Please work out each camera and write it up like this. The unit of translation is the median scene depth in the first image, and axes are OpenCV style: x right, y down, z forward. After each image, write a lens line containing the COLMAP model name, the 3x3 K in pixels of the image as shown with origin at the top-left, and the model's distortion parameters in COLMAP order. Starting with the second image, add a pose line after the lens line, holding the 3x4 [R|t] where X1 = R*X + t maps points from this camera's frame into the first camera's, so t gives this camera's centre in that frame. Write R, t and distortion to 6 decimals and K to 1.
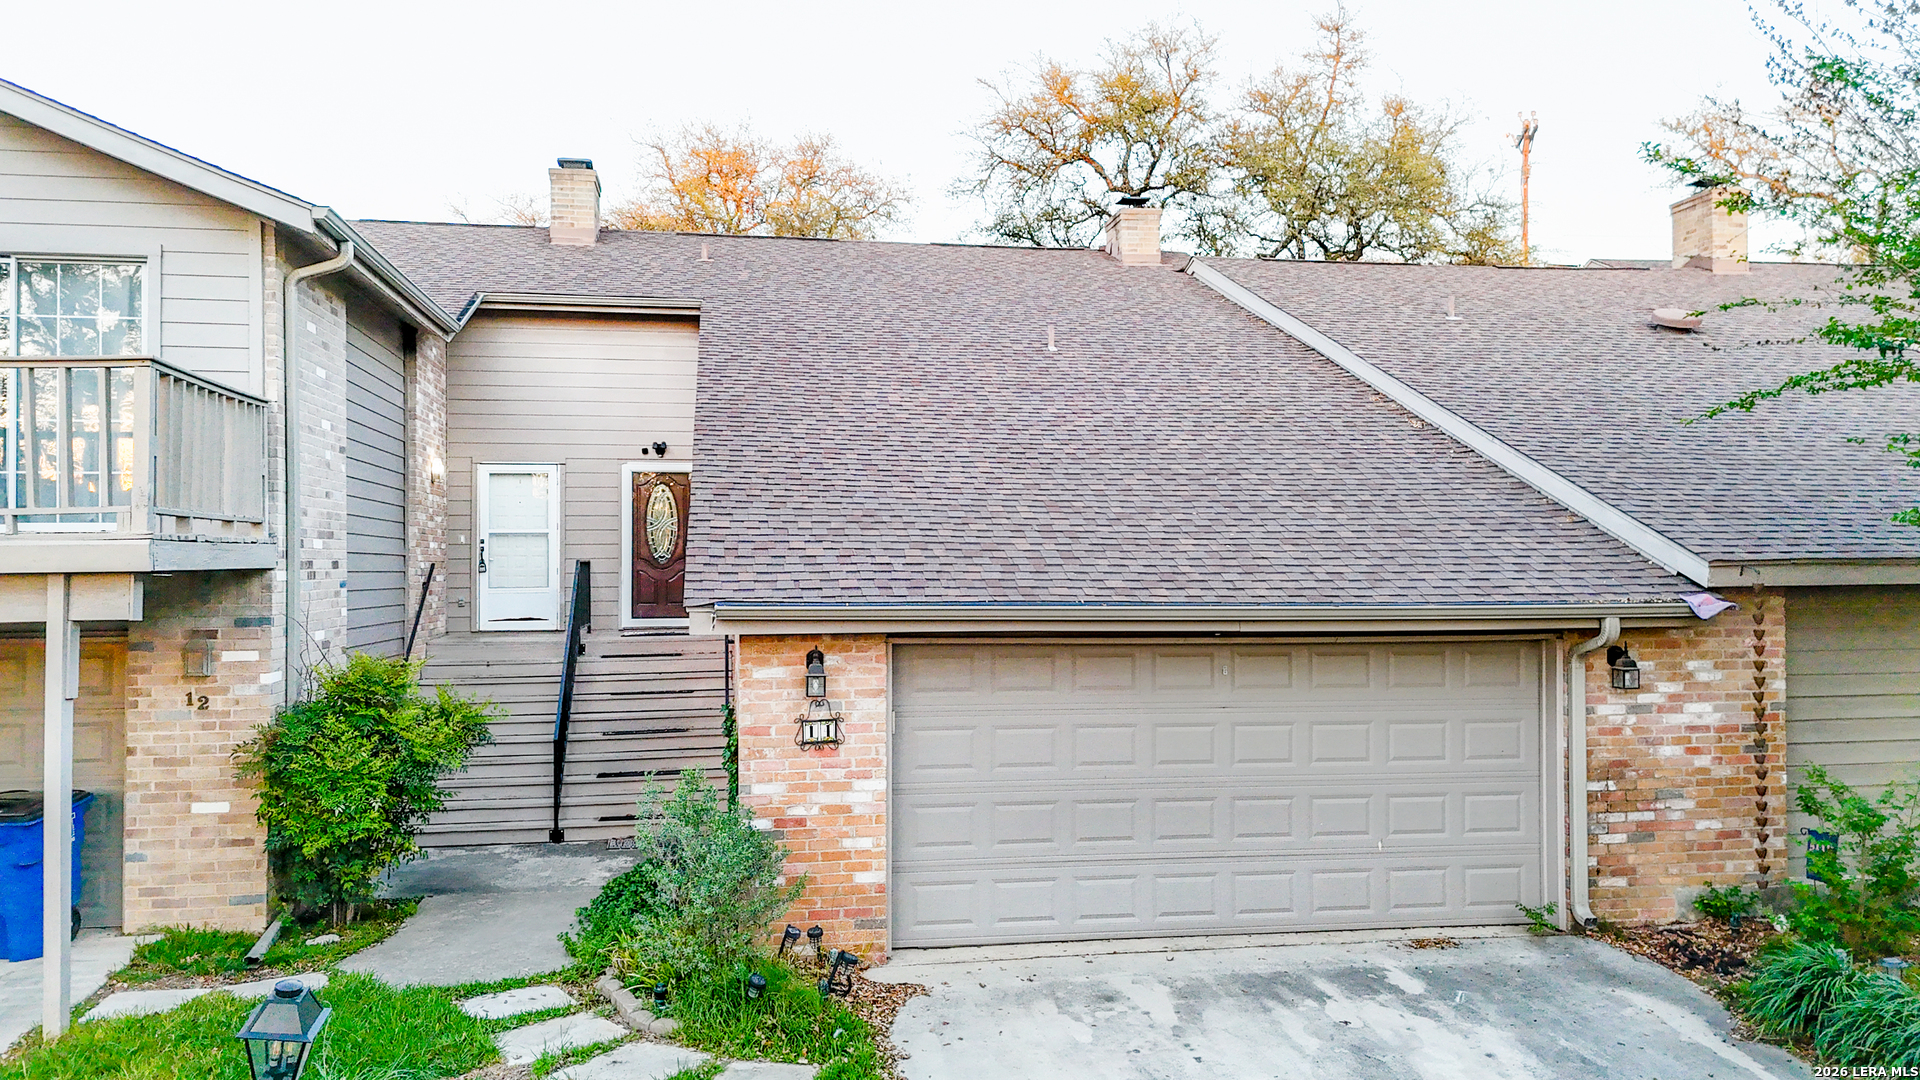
lens RADIAL K [[1406.4, 0, 955.8], [0, 1406.4, 531.5], [0, 0, 1]] dist [0.073068, -0.080659]
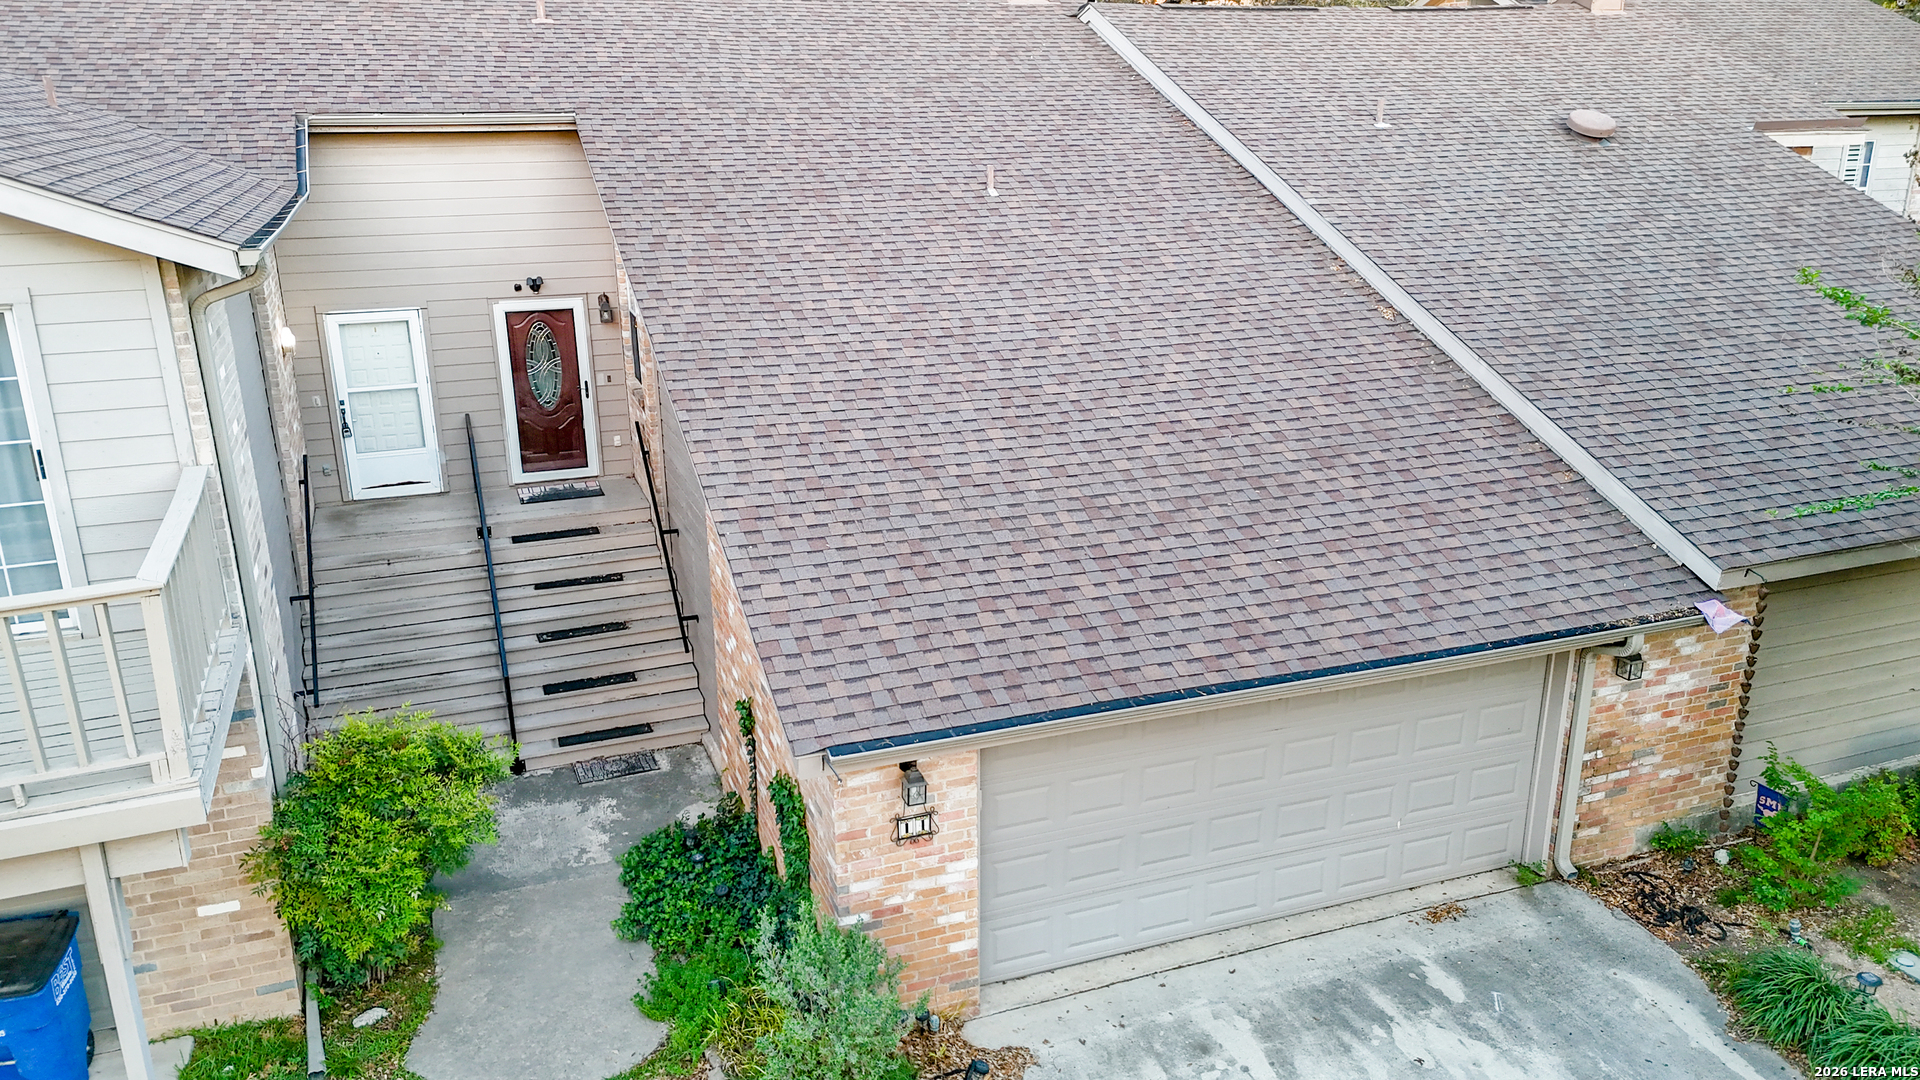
lens RADIAL K [[1406.4, 0, 955.8], [0, 1406.4, 531.5], [0, 0, 1]] dist [0.073068, -0.080659]
pose [[0.980865, -0.063130, 0.184171, -0.213153], [0.001565, 0.948495, 0.316789, -0.327797], [-0.194684, -0.310439, 0.930444, 0.131079]]
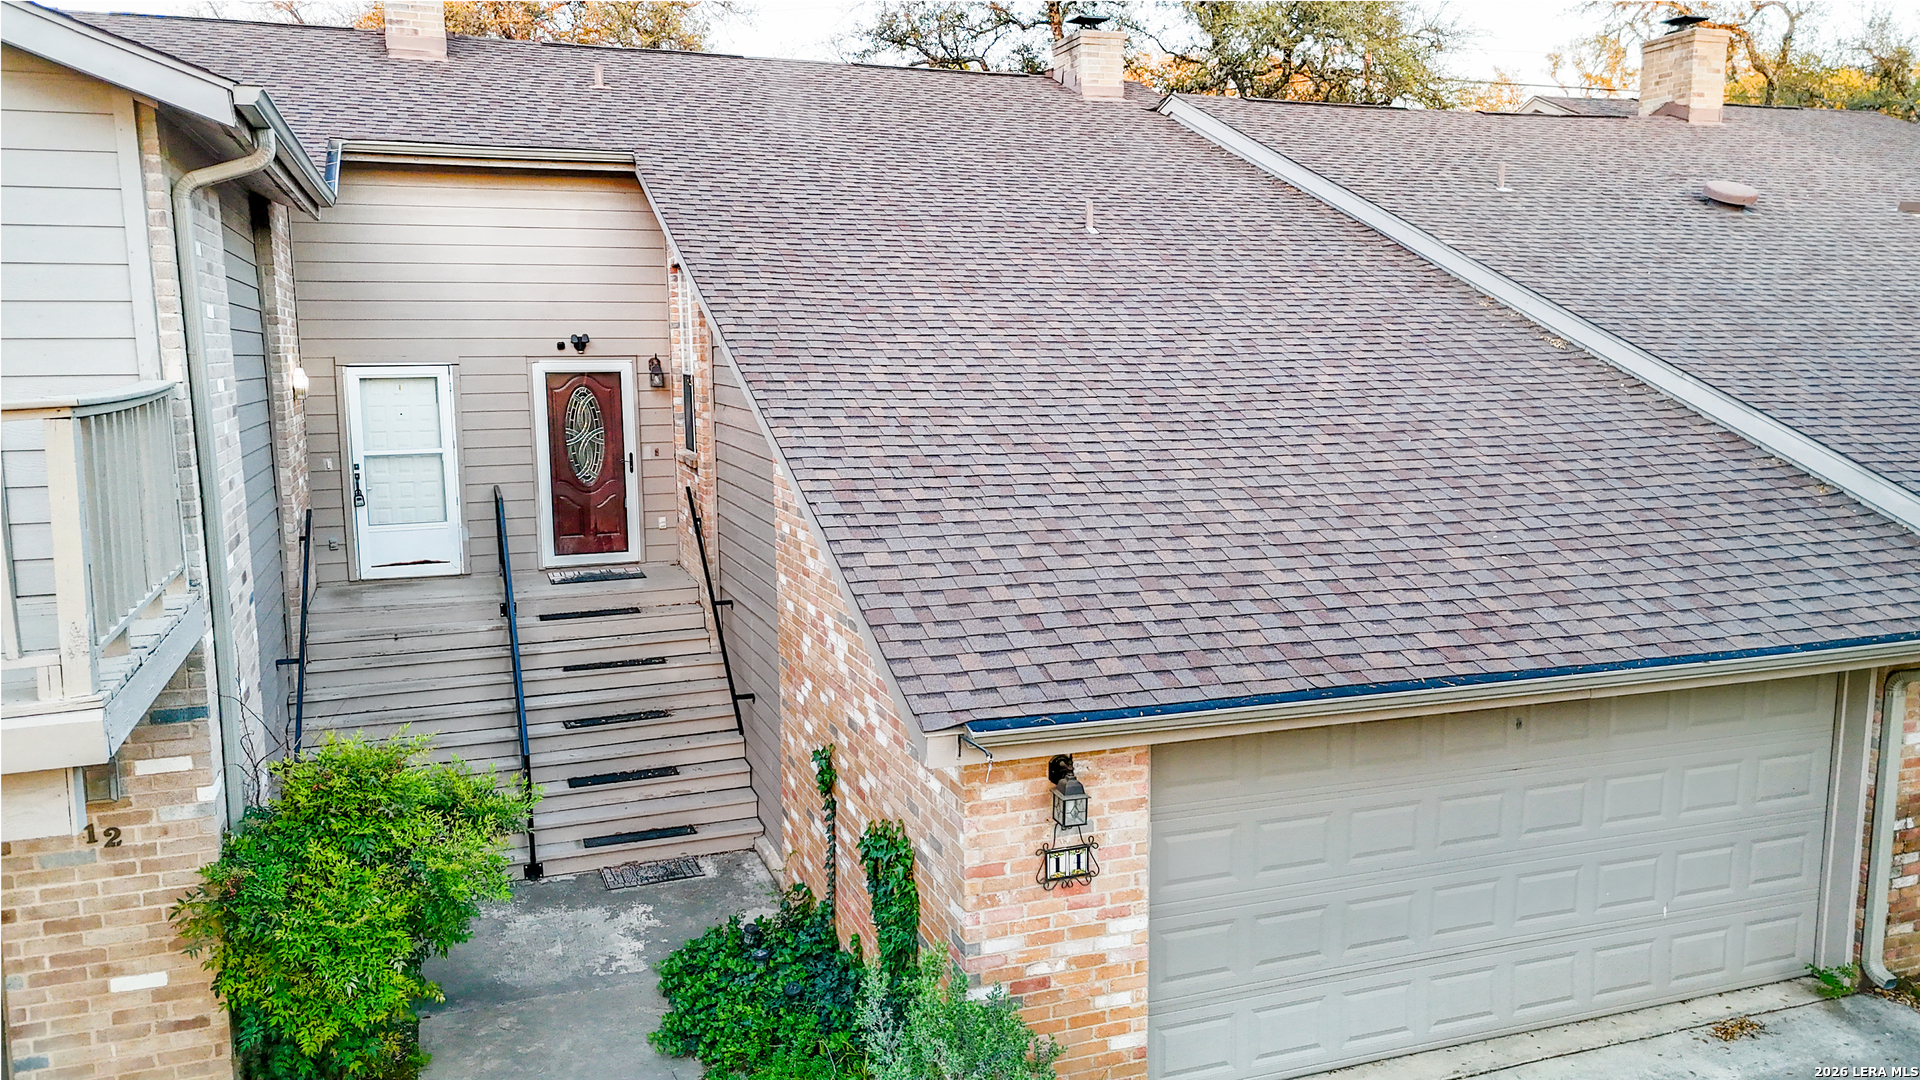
lens RADIAL K [[1406.4, 0, 955.8], [0, 1406.4, 531.5], [0, 0, 1]] dist [0.073068, -0.080659]
pose [[0.983166, -0.029870, 0.180257, -0.253608], [0.002157, 0.988376, 0.152014, -0.126714], [-0.182702, -0.149066, 0.971802, 0.290725]]
